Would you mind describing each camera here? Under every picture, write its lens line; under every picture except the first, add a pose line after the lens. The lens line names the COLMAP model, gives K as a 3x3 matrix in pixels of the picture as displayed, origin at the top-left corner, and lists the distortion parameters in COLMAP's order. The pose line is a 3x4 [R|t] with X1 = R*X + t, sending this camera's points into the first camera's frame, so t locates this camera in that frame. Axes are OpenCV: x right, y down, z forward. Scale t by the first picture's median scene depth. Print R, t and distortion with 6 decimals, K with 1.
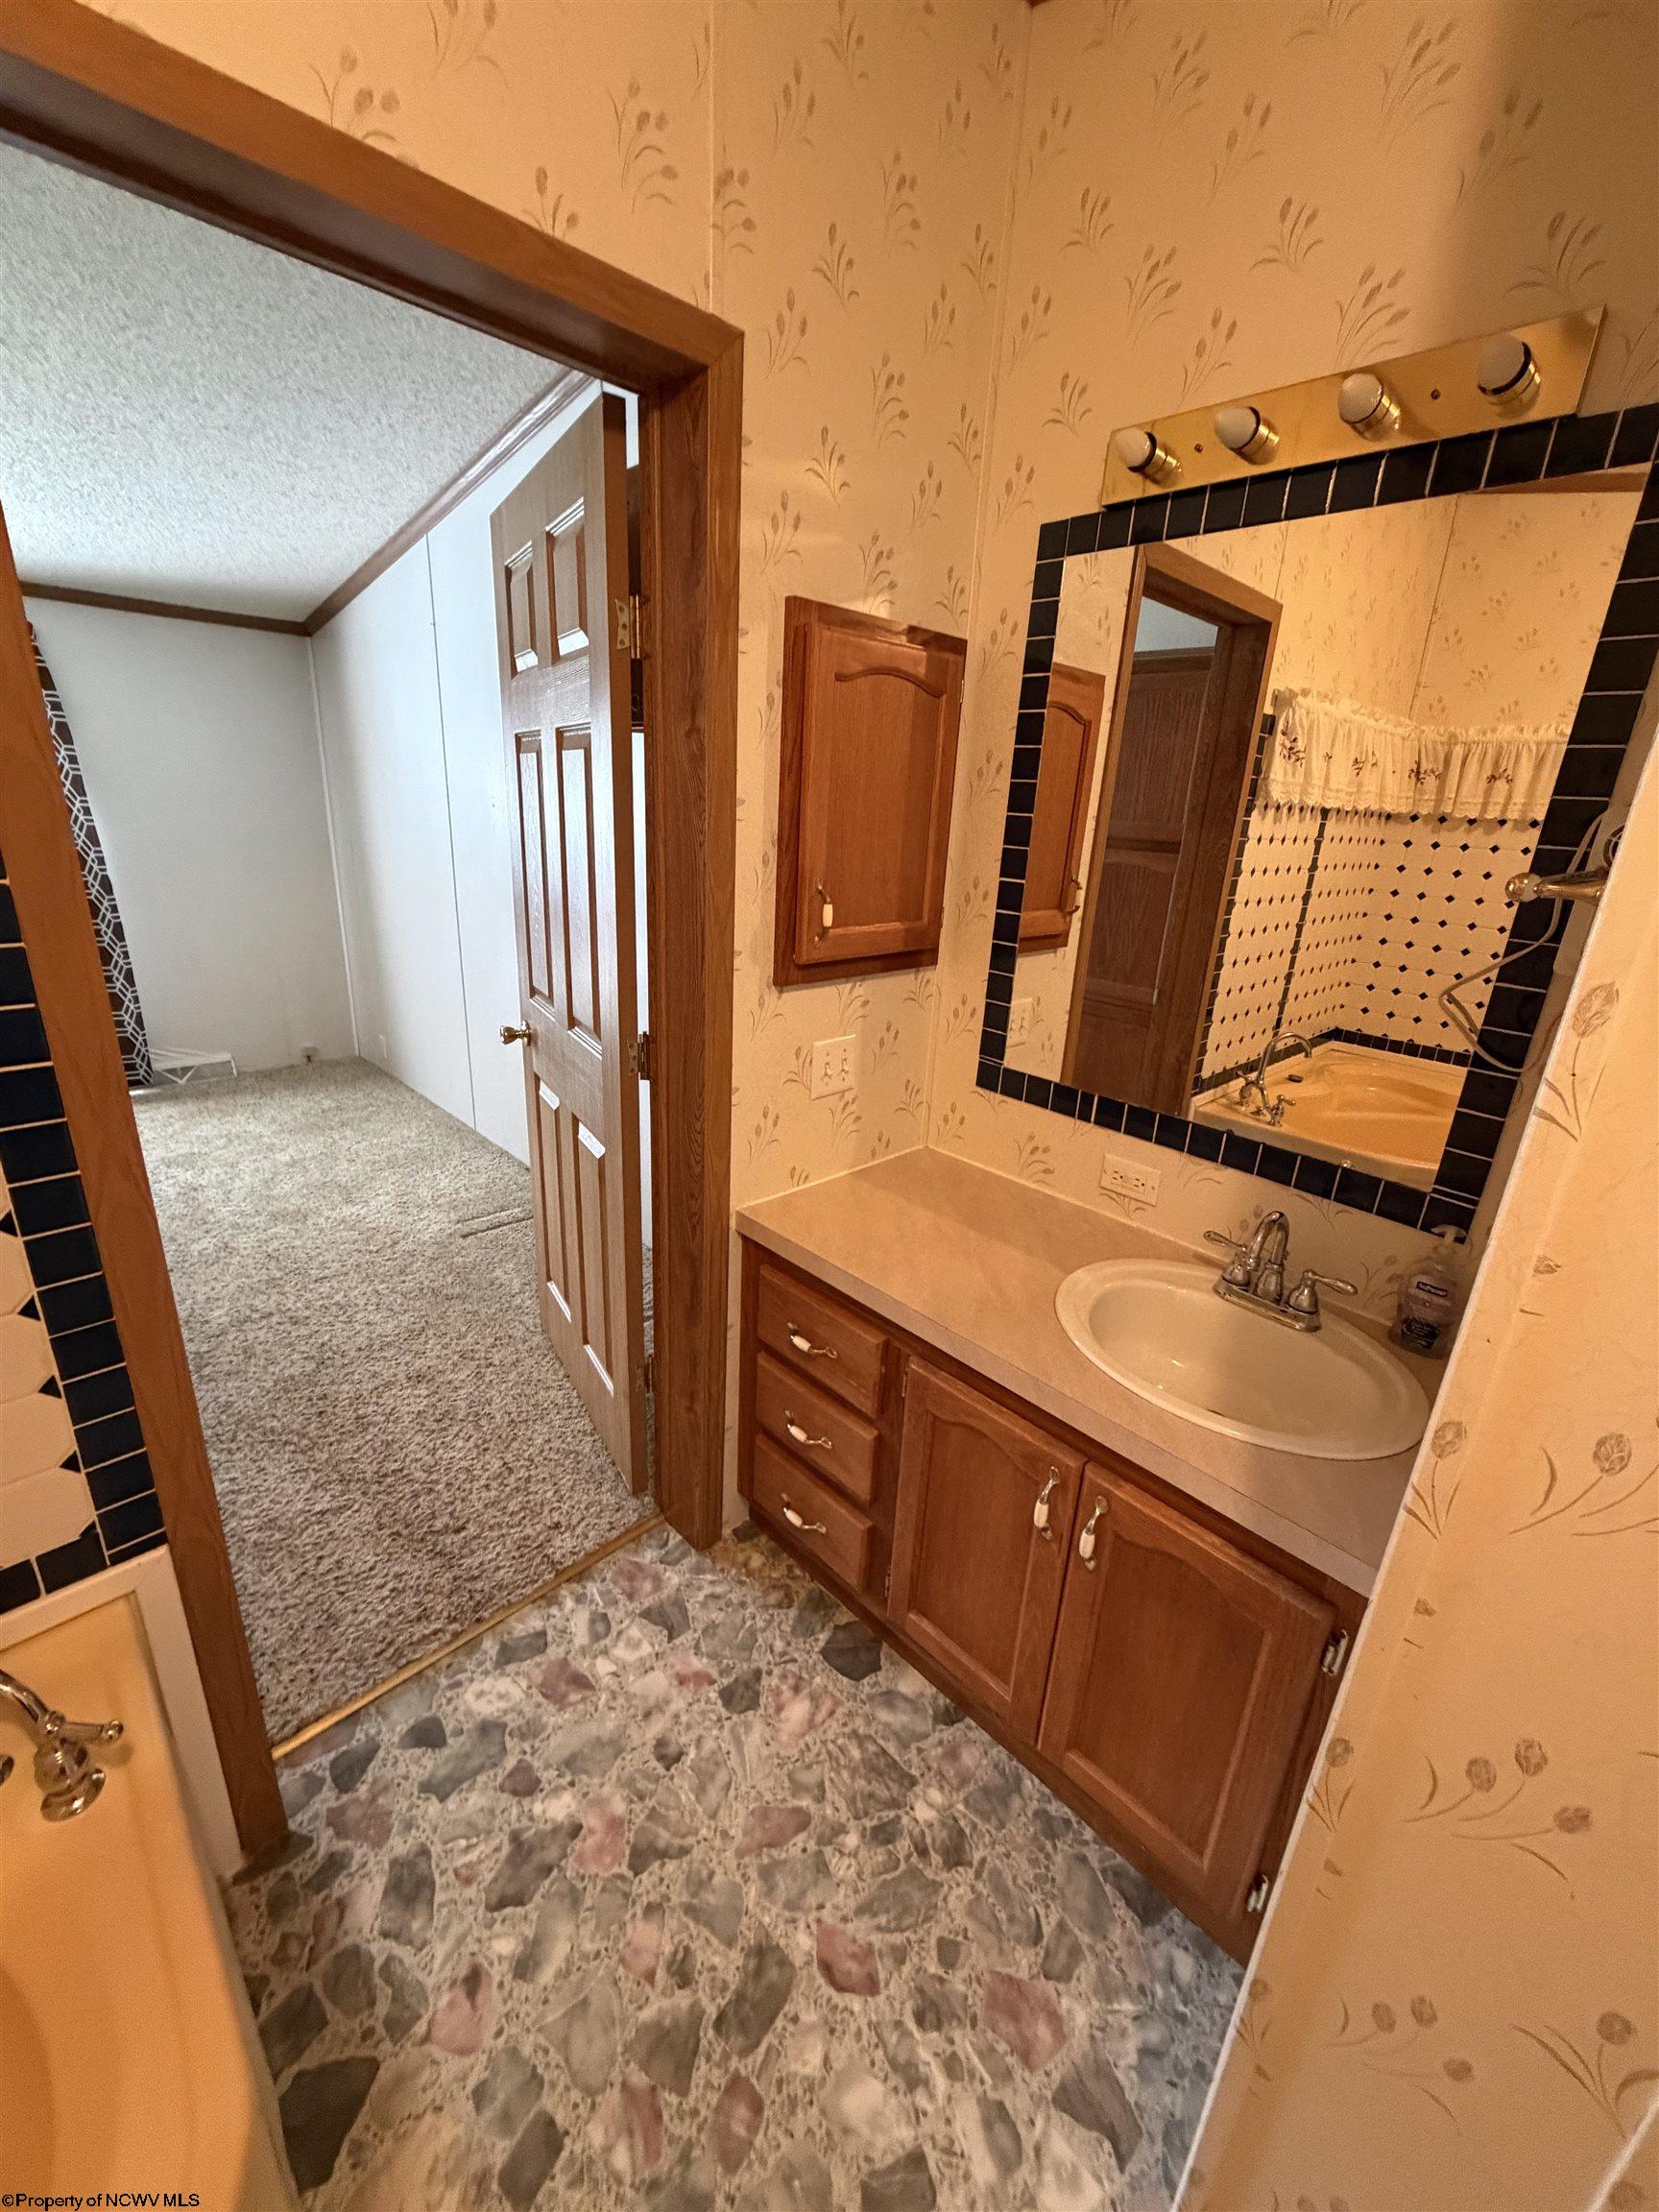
lens RADIAL K [[878.9, 0, 823.9], [0, 878.9, 1097.8], [0, 0, 1]] dist [0.001430, -0.000728]
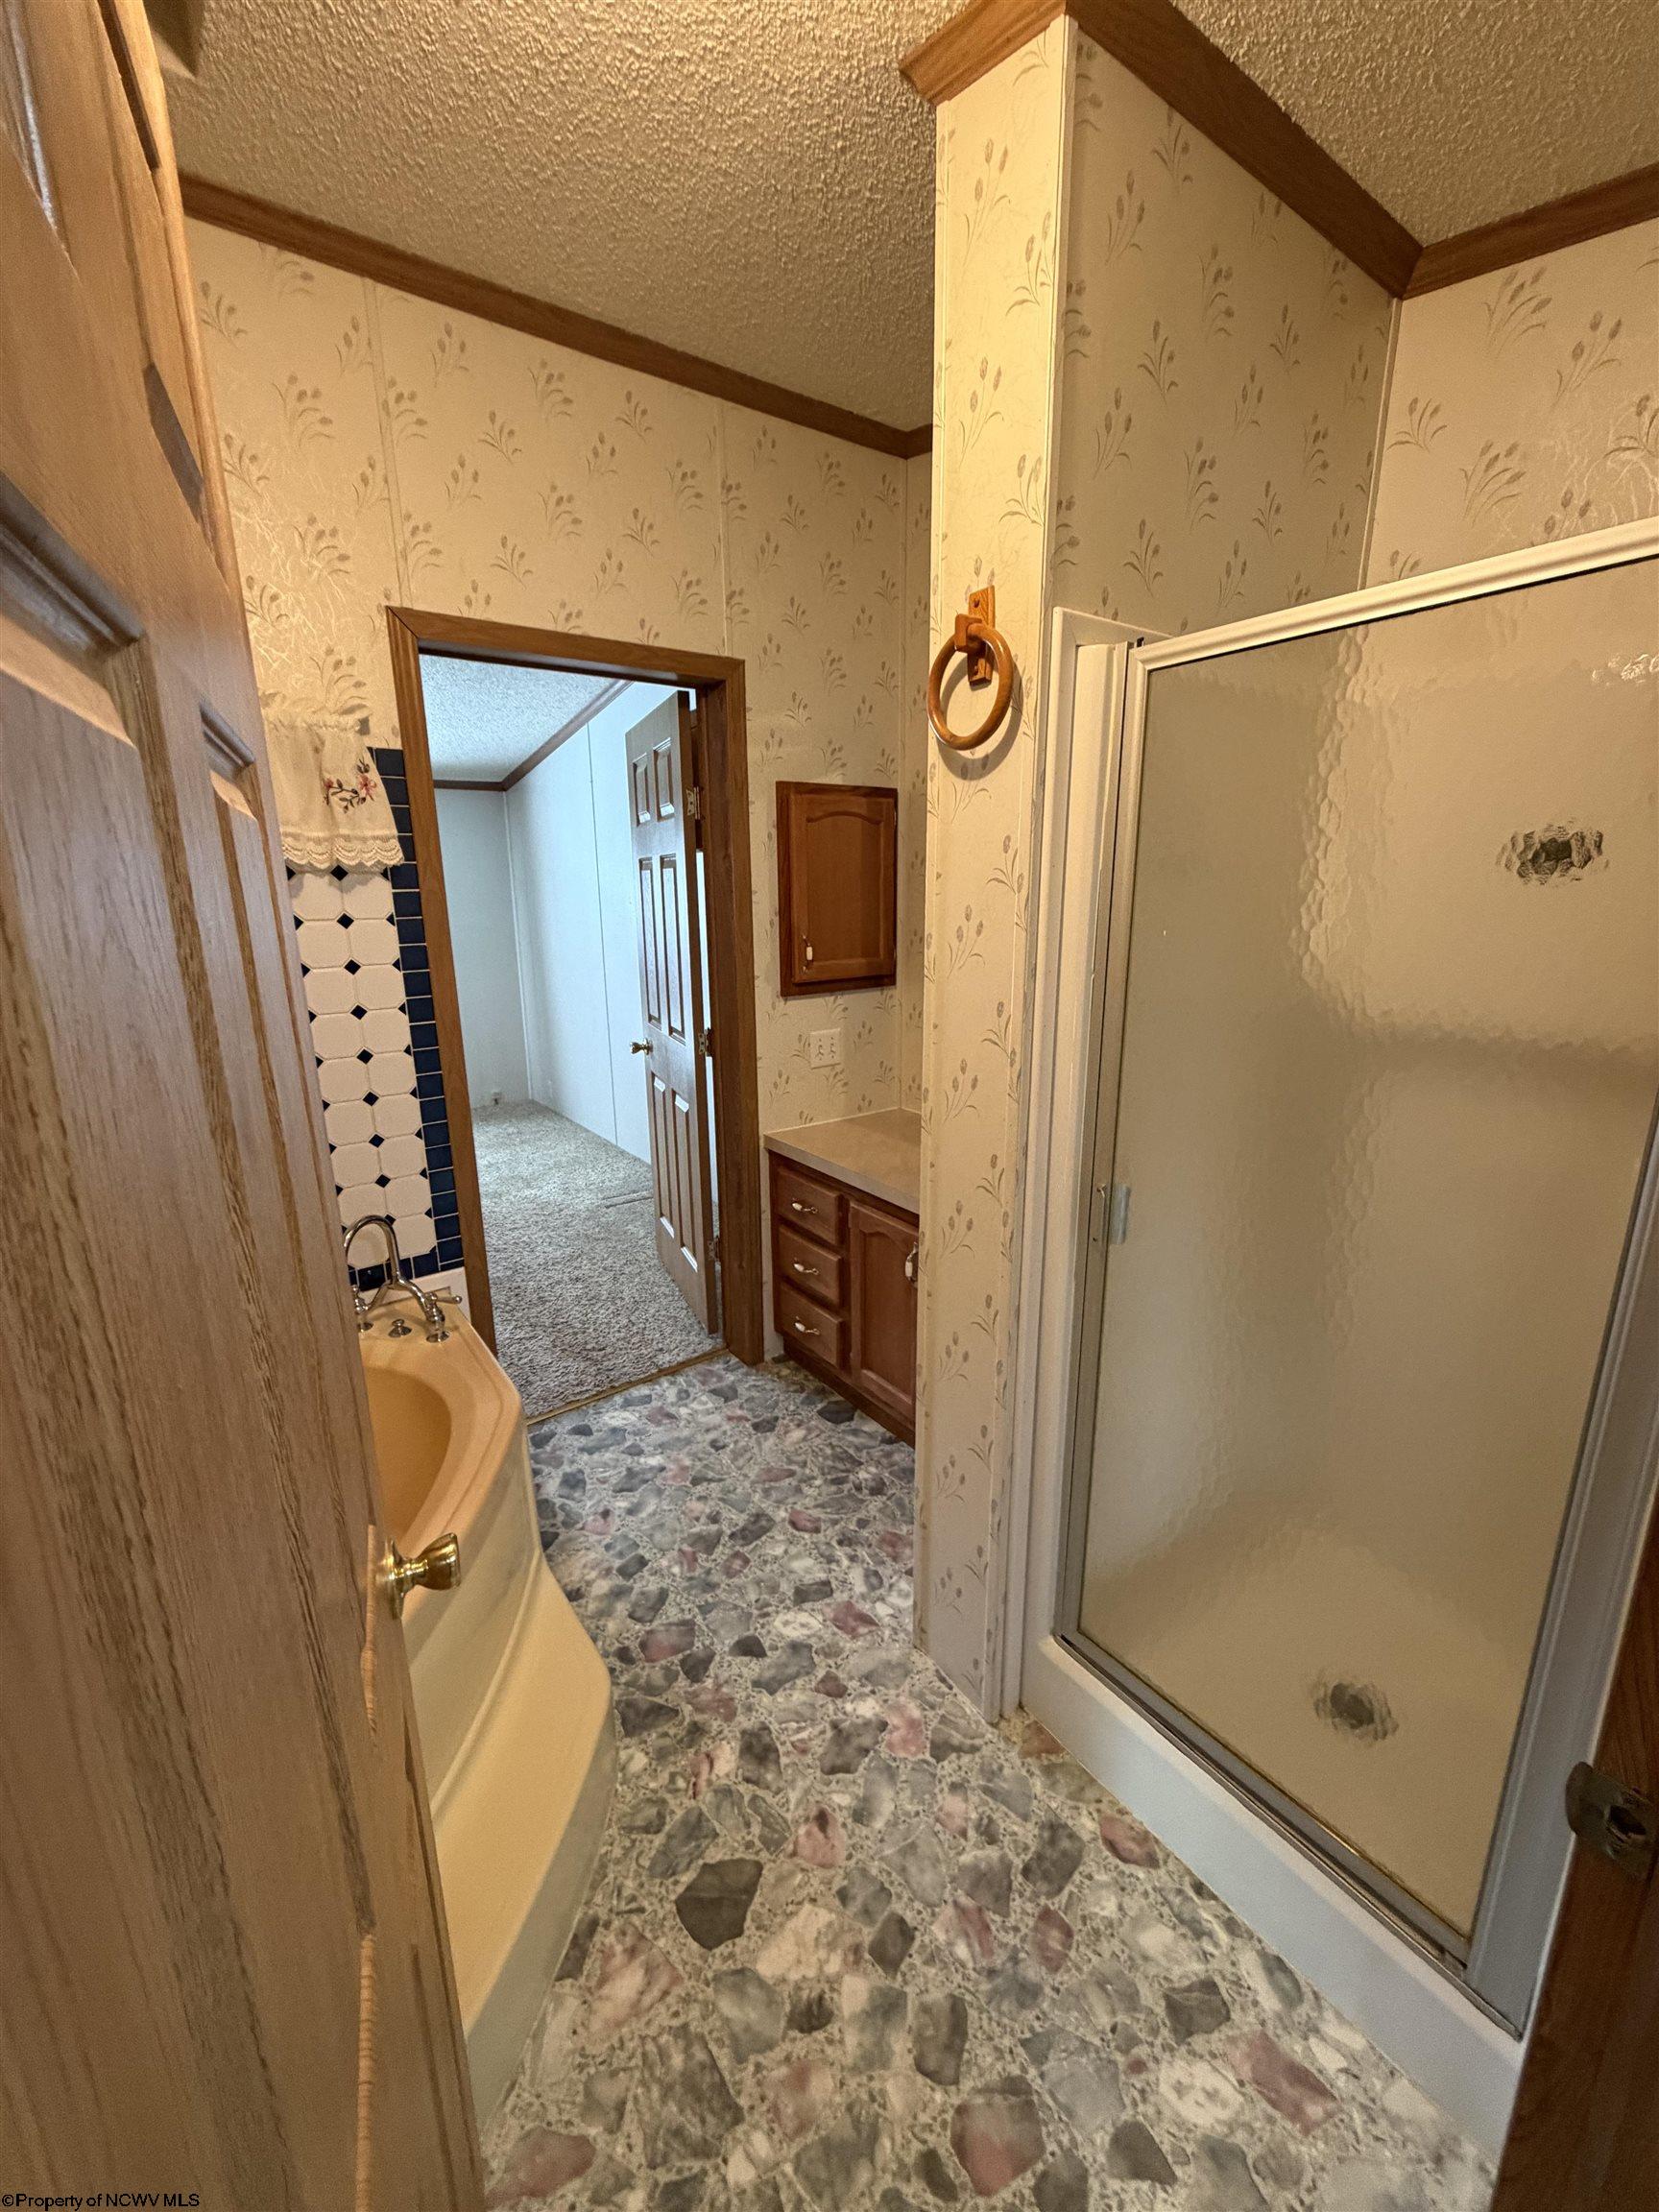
lens RADIAL K [[878.9, 0, 823.9], [0, 878.9, 1097.8], [0, 0, 1]] dist [0.001430, -0.000728]
pose [[0.988332, -0.025697, -0.150129, 0.275683], [0.012323, 0.995925, -0.089341, 0.220681], [0.151812, 0.086448, 0.984622, -0.642243]]
